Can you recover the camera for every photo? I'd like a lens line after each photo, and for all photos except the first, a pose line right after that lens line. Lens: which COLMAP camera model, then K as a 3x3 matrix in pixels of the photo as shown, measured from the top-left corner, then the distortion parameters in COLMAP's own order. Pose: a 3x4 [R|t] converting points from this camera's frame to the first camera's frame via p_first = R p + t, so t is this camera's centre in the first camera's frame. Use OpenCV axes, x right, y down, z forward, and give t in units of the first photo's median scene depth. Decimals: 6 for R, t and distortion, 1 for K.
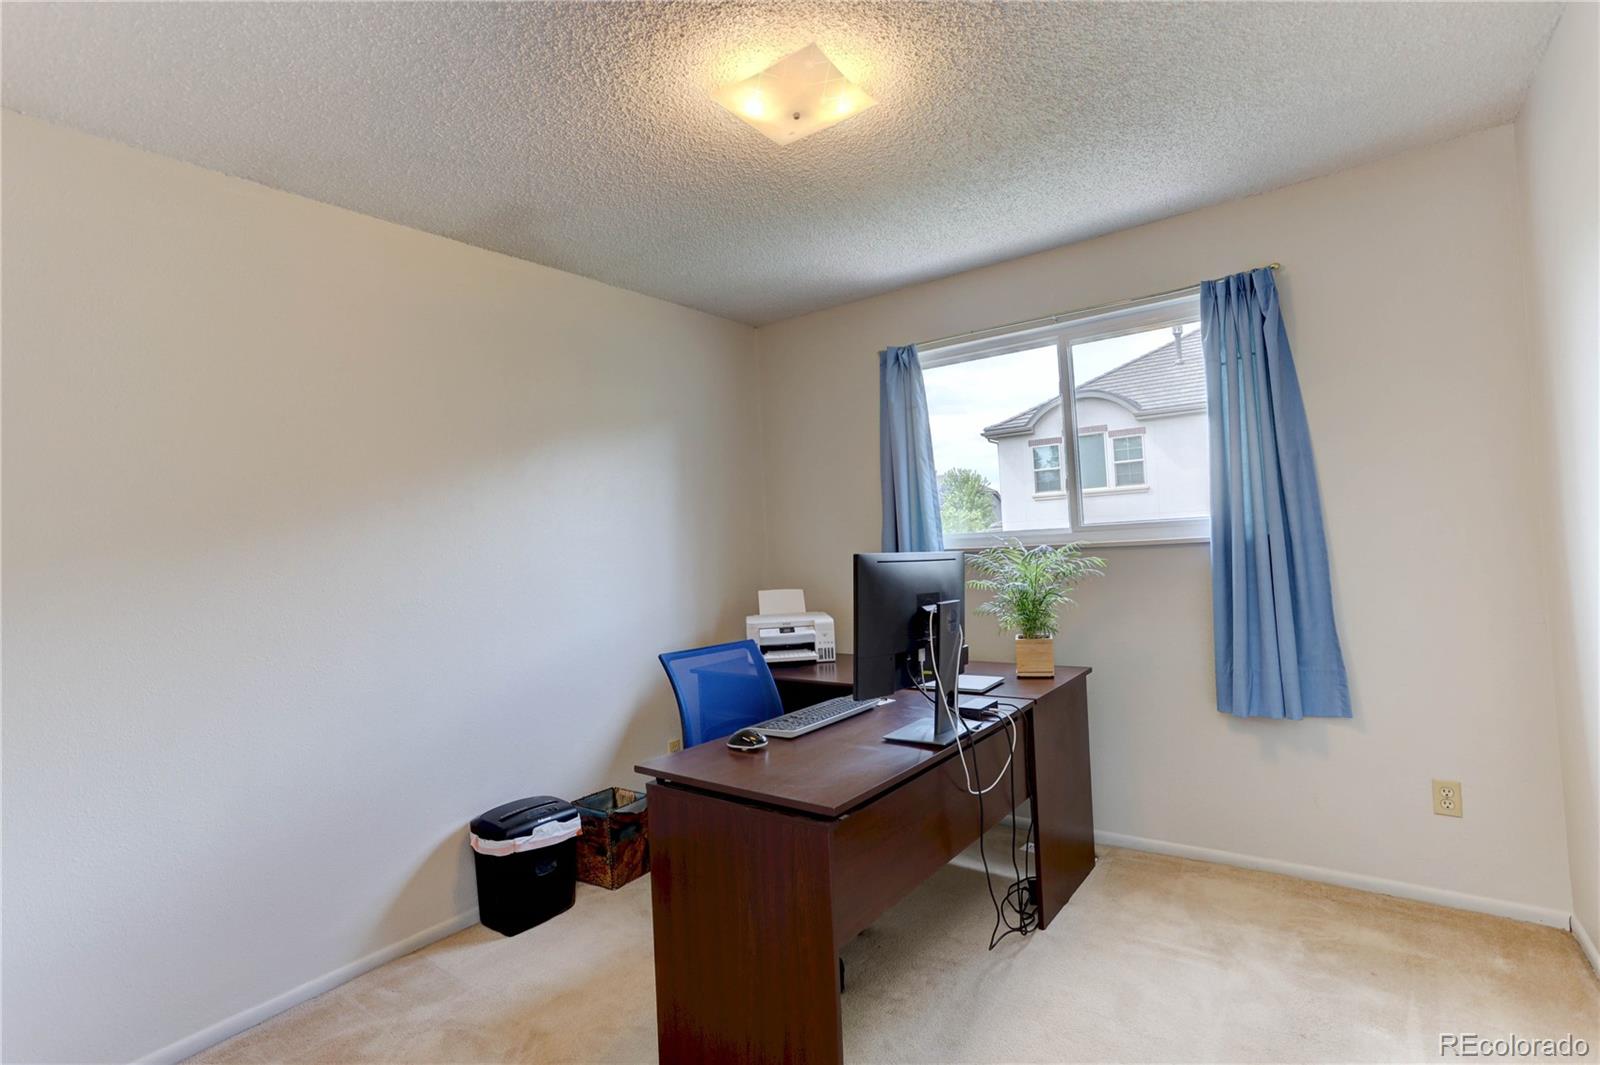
lens RADIAL K [[807.9, 0, 800.0], [0, 807.9, 532.5], [0, 0, 1]] dist [-0.000423, 0.000525]
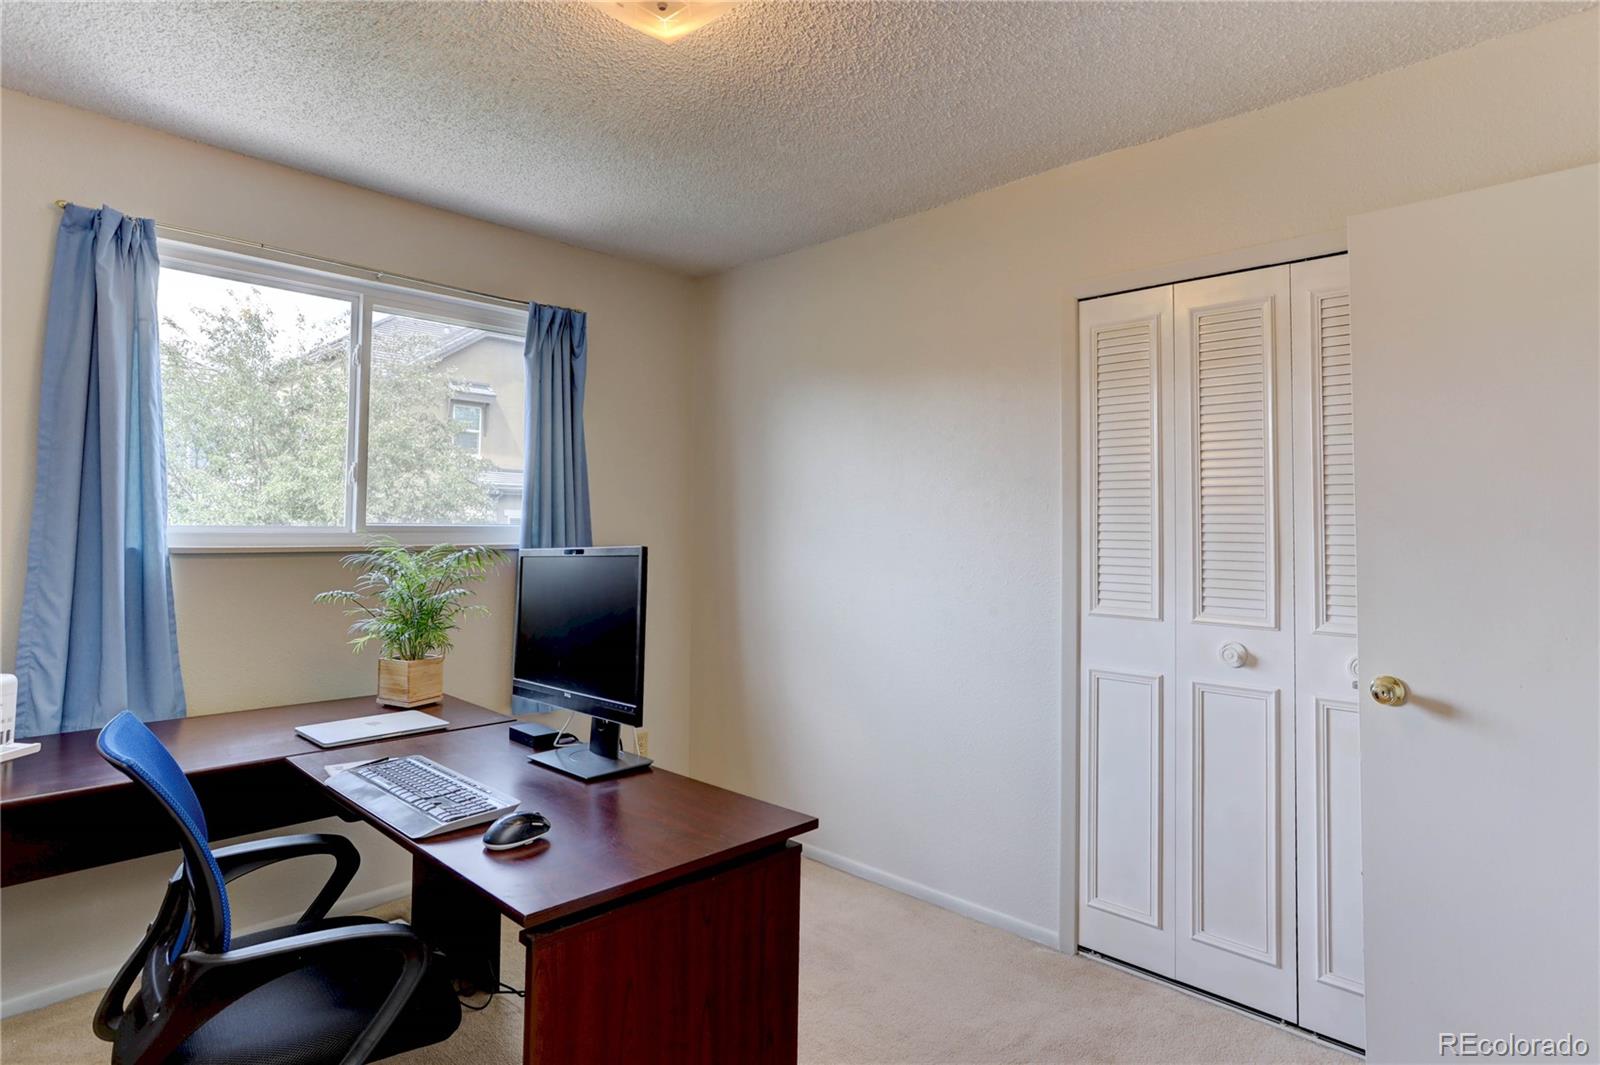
lens RADIAL K [[807.9, 0, 800.0], [0, 807.9, 532.5], [0, 0, 1]] dist [-0.000423, 0.000525]
pose [[0.162714, 0.052666, 0.985267, -0.422598], [-0.029166, 0.998395, -0.048551, 0.027421], [-0.986242, -0.020837, 0.163989, 0.431898]]
